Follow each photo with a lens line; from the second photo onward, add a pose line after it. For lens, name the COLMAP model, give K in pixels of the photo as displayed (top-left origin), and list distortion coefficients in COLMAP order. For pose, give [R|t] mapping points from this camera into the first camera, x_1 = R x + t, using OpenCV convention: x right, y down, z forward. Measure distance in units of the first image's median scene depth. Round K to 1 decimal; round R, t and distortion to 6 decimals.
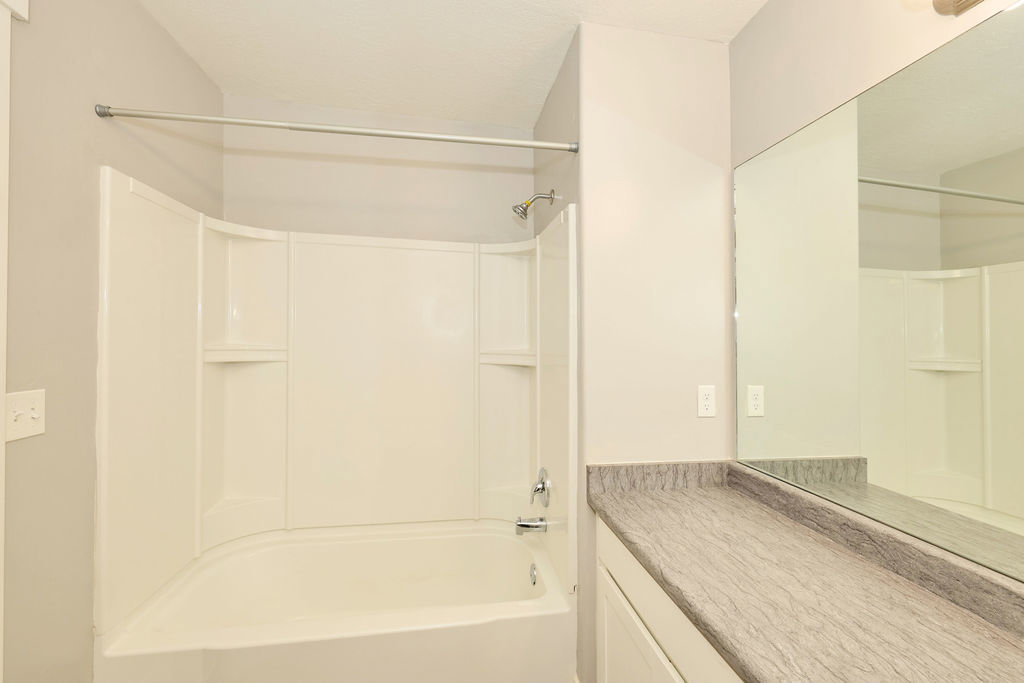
lens RADIAL K [[429.7, 0, 511.6], [0, 429.7, 336.3], [0, 0, 1]] dist [0.000423, -0.000122]
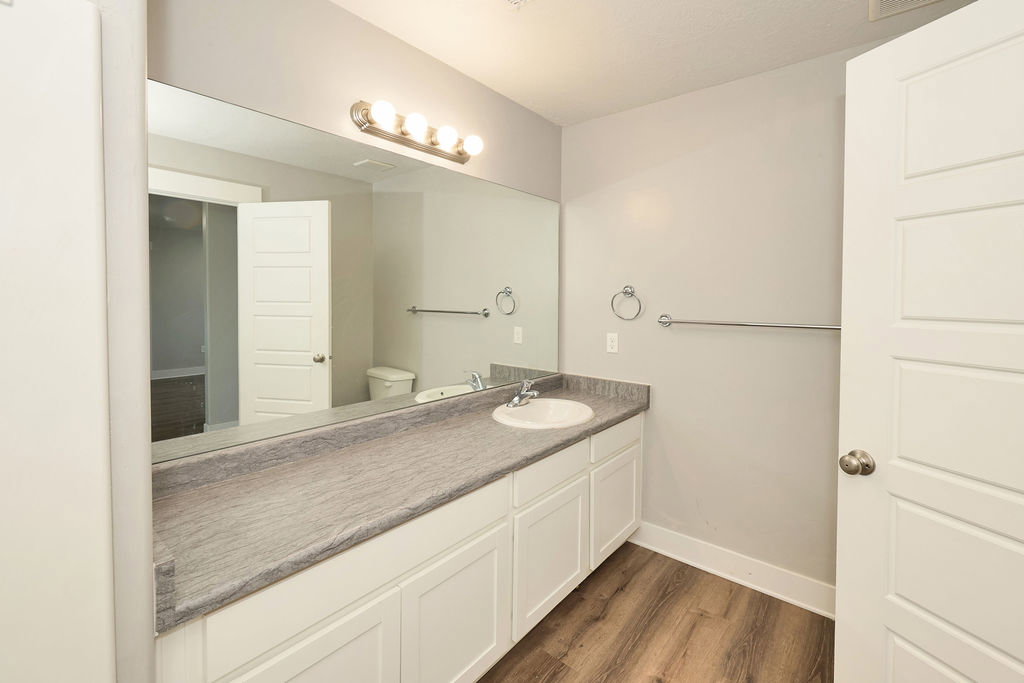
lens RADIAL K [[429.7, 0, 511.6], [0, 429.7, 336.3], [0, 0, 1]] dist [0.000423, -0.000122]
pose [[-0.646476, -0.093254, 0.757214, -0.569653], [-0.028534, 0.994763, 0.098149, -0.025412], [-0.762401, 0.041845, -0.645751, 1.312203]]
